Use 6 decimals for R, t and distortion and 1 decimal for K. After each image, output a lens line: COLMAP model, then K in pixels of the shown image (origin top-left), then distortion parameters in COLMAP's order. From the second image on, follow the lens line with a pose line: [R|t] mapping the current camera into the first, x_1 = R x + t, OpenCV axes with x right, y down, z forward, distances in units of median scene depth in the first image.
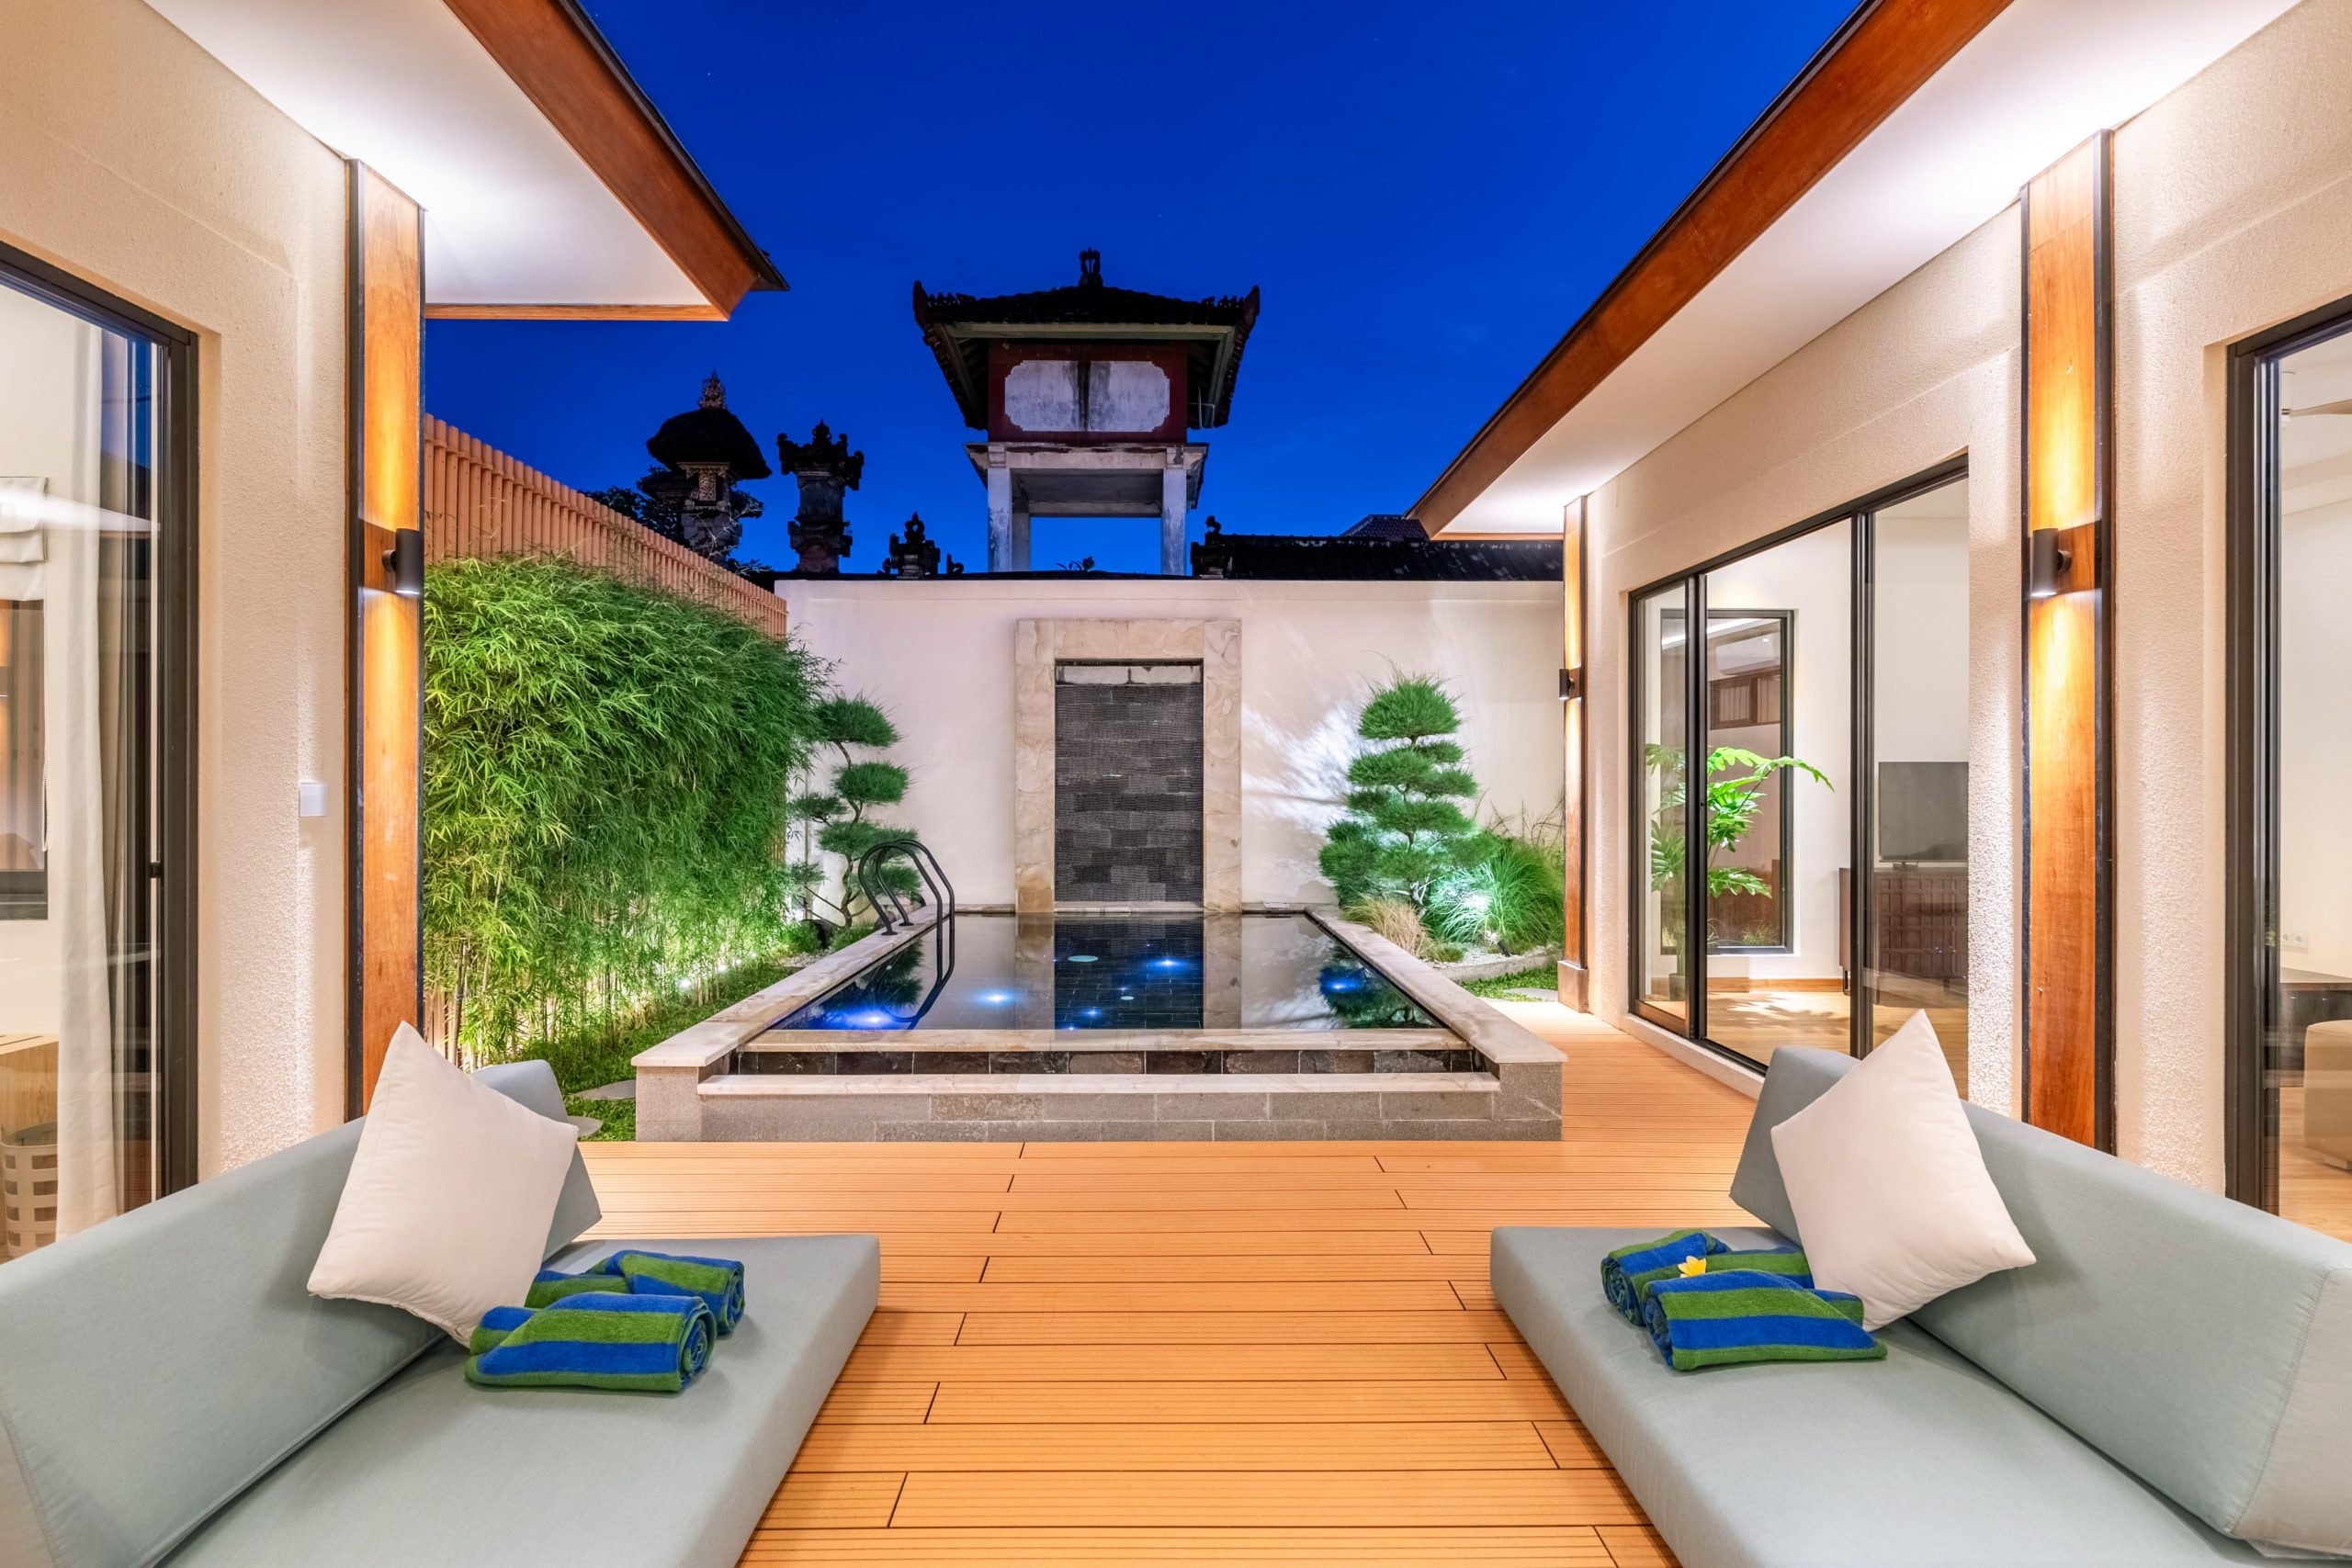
lens RADIAL K [[1093.9, 0, 1170.5], [0, 1093.9, 790.0], [0, 0, 1]] dist [-0.001045, -0.000217]
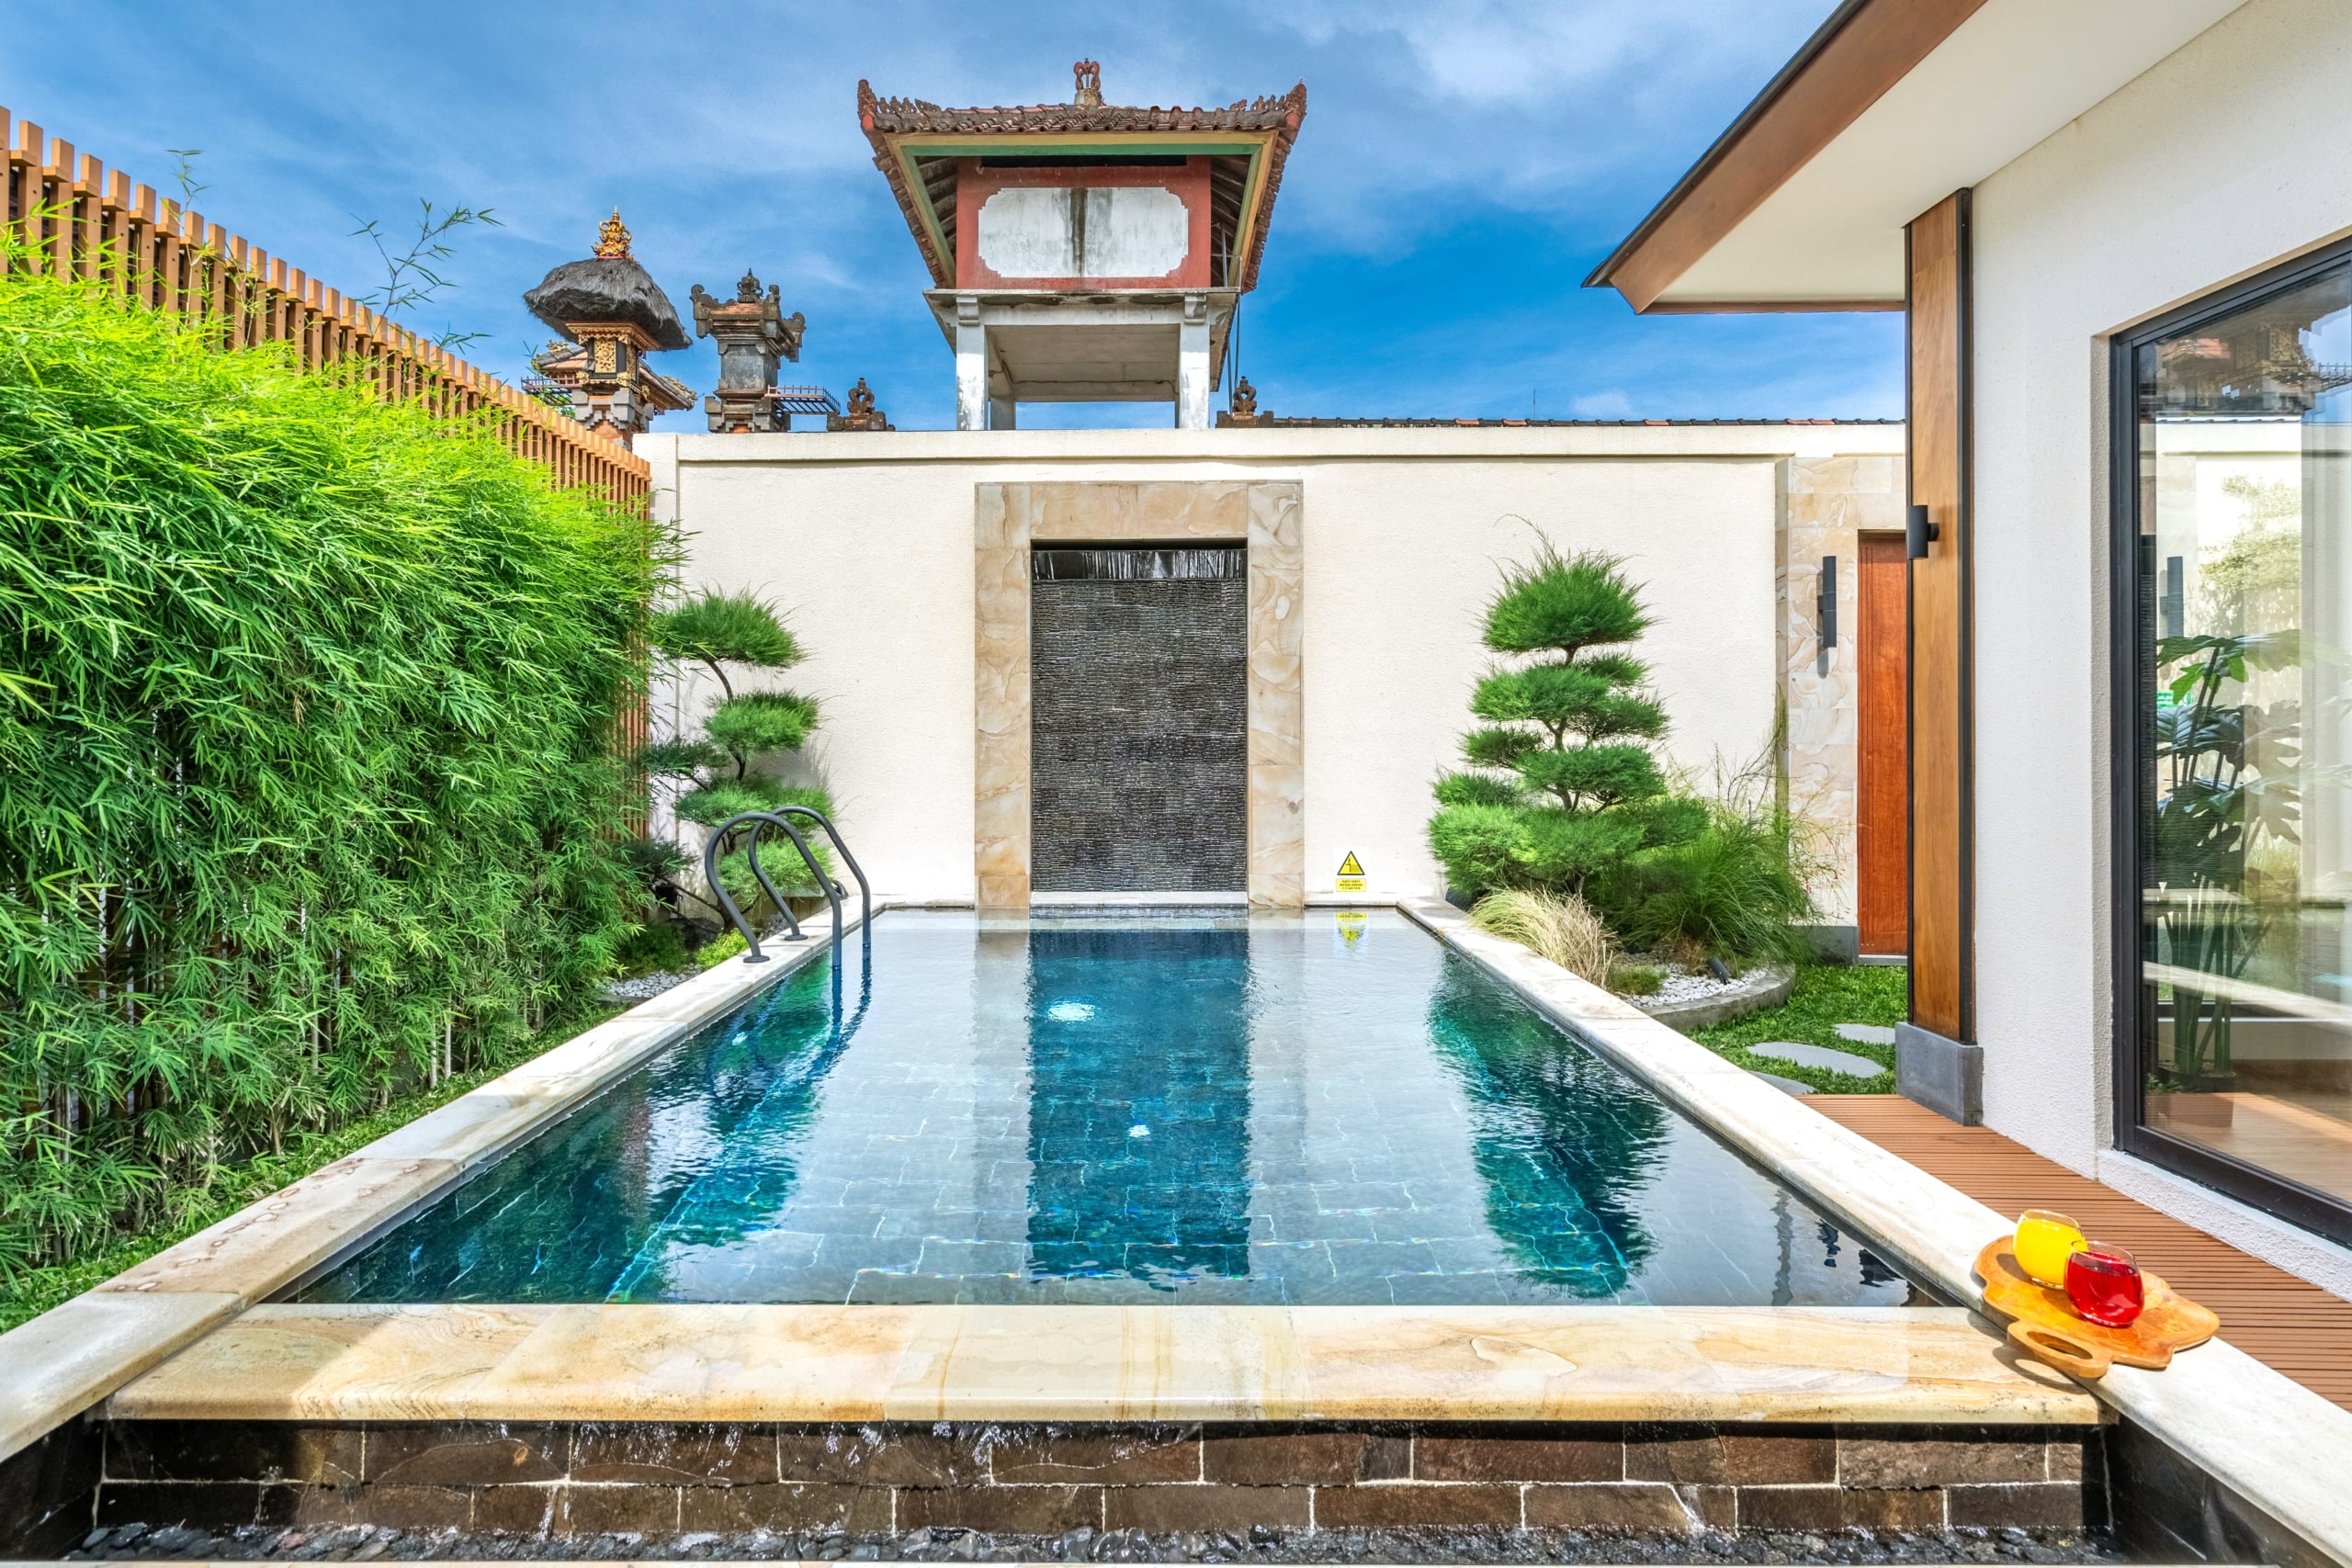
lens RADIAL K [[1084.9, 0, 1154.1], [0, 1084.9, 748.9], [0, 0, 1]] dist [0.001170, 0.000440]
pose [[0.999774, -0.003144, -0.021017, -0.014303], [0.003240, 0.999984, 0.004529, 0.008400], [0.021003, -0.004596, 0.999769, 0.313676]]
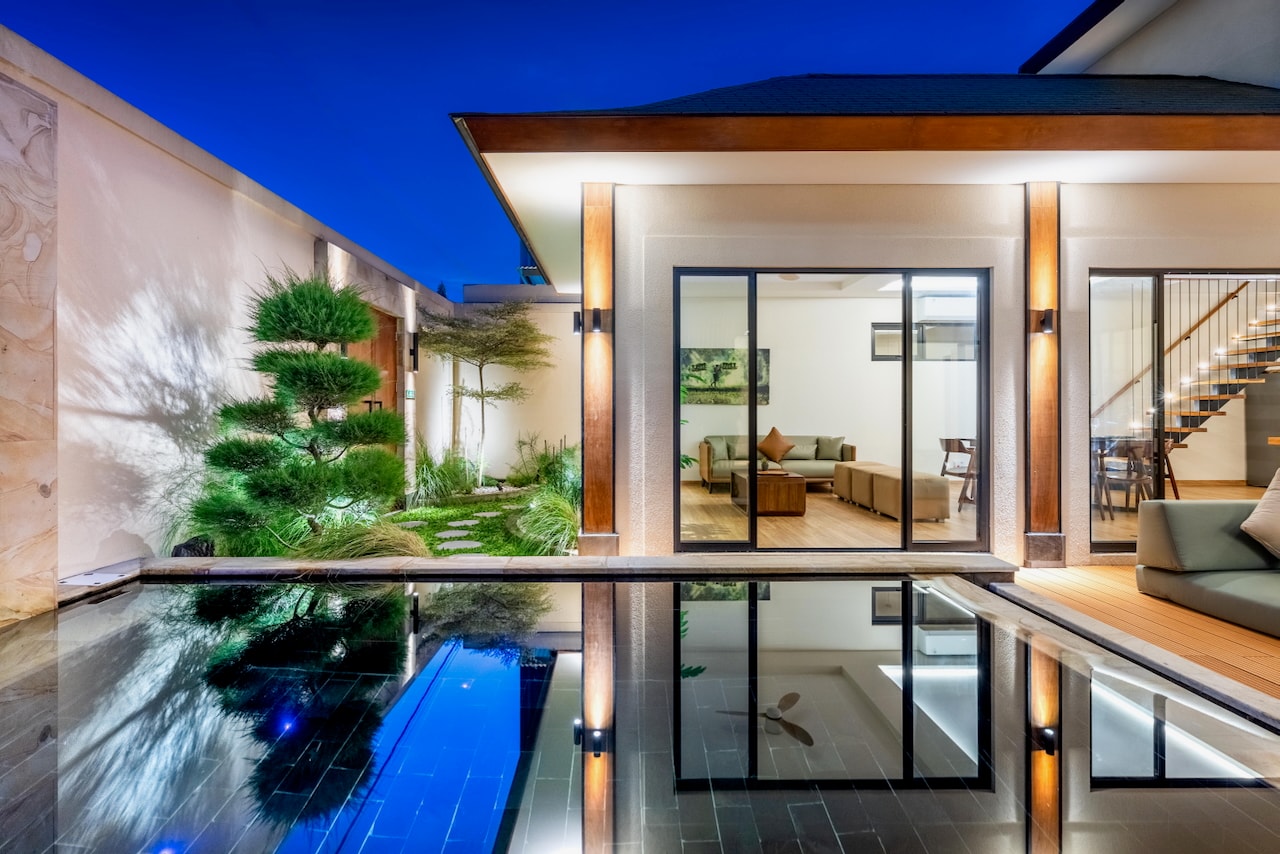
lens RADIAL K [[590.5, 0, 628.1], [0, 590.5, 407.9], [0, 0, 1]] dist [0.001170, 0.000440]
pose [[0.006485, 0.005790, 0.999962, -0.245405], [0.003162, 0.999978, -0.005810, 0.008176], [-0.999974, 0.003200, 0.006466, 0.685898]]
